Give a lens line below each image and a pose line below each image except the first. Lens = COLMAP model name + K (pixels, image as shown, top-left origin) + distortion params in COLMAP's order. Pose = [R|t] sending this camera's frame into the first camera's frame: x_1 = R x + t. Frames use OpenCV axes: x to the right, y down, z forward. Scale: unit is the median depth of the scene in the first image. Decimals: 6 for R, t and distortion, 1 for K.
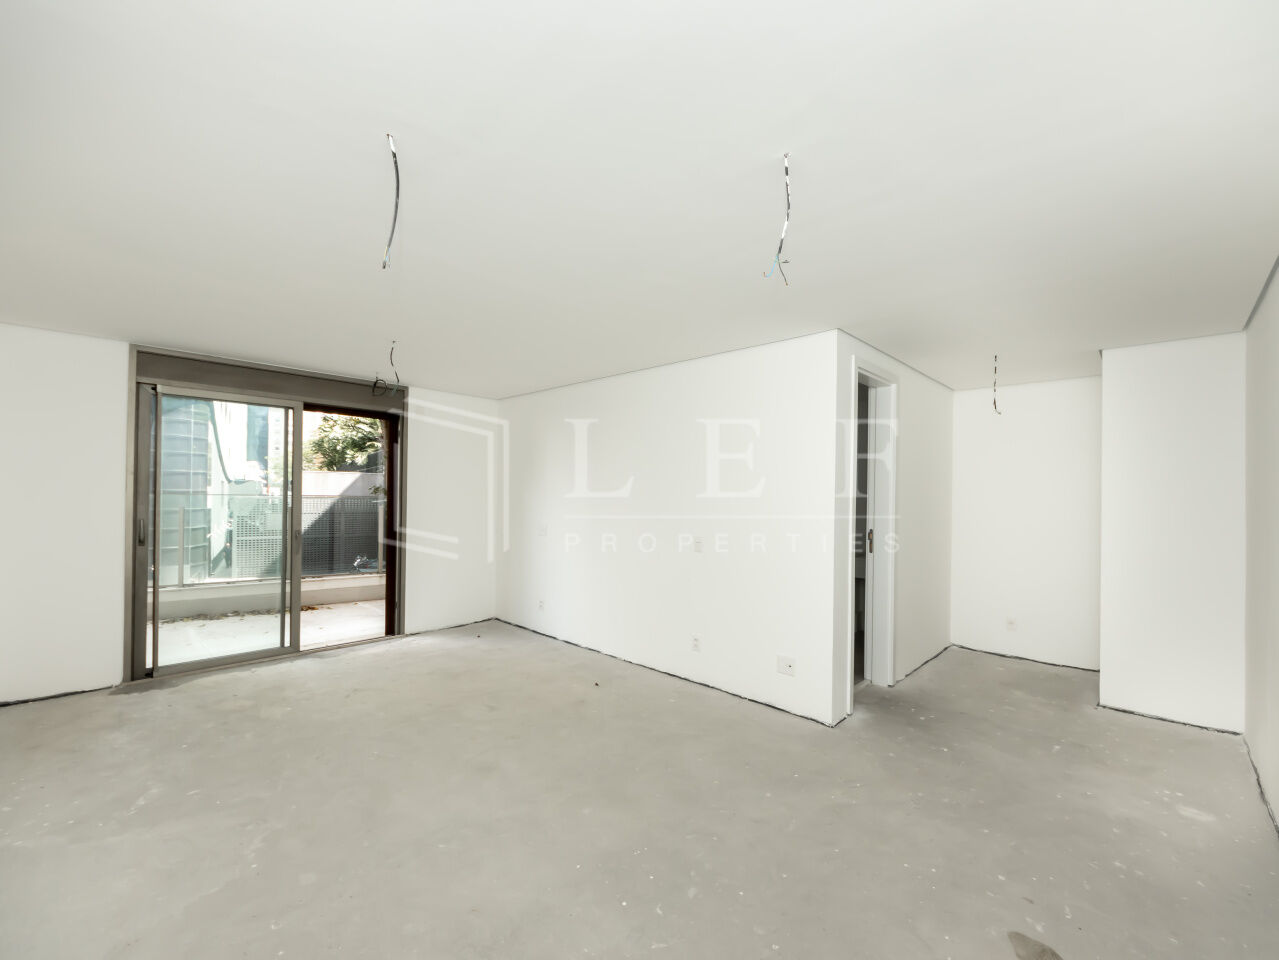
lens RADIAL K [[576.4, 0, 655.2], [0, 576.4, 486.5], [0, 0, 1]] dist [0.000509, 0.000057]
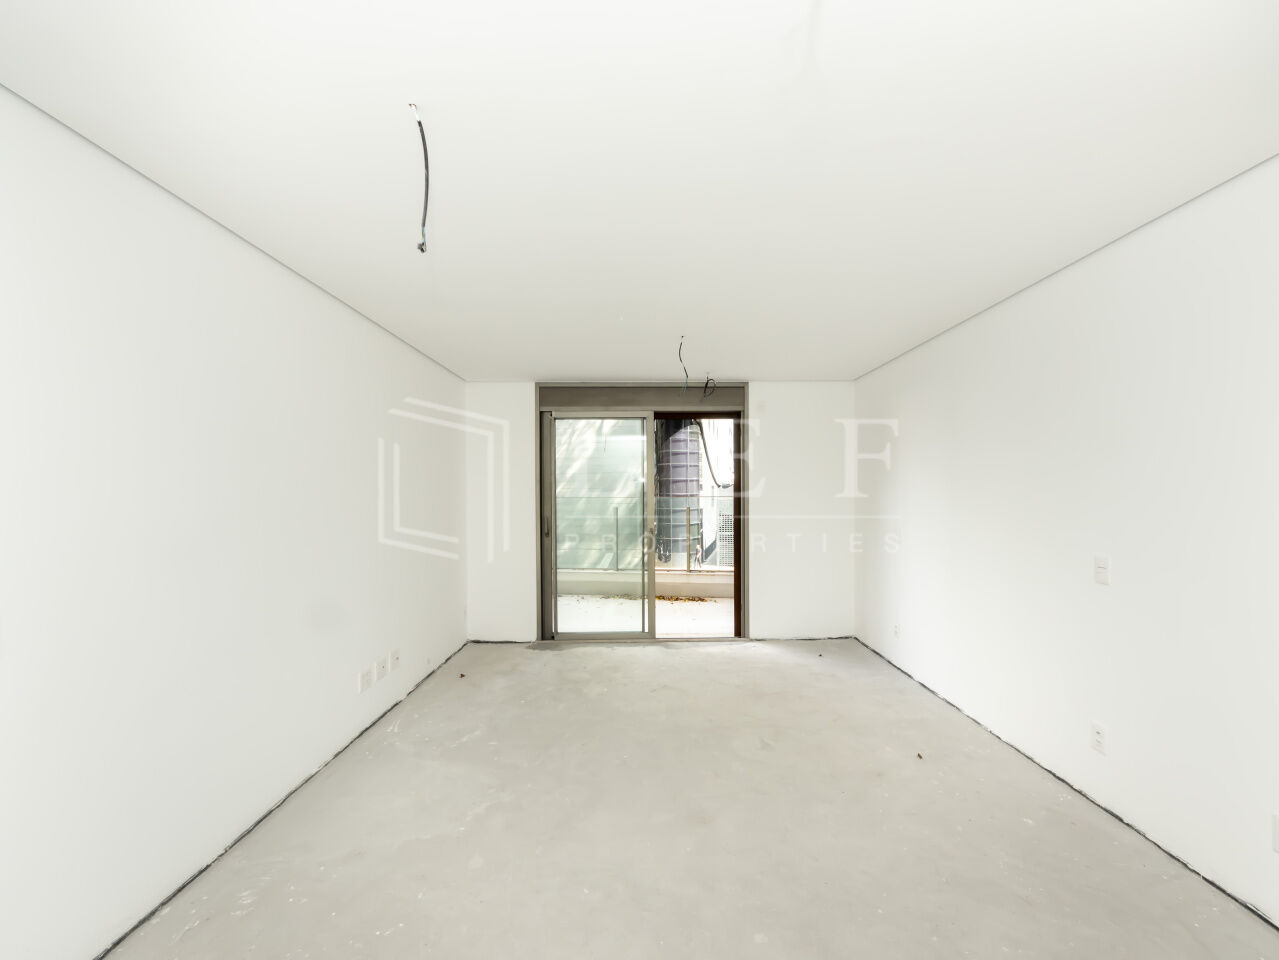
lens RADIAL K [[577.0, 0, 626.1], [0, 577.0, 495.8], [0, 0, 1]] dist [0.025337, -0.020521]
pose [[0.677859, -0.014403, -0.735051, 0.161688], [0.026541, 0.999636, 0.004889, 0.007504], [0.734713, -0.022823, 0.677995, 0.220228]]
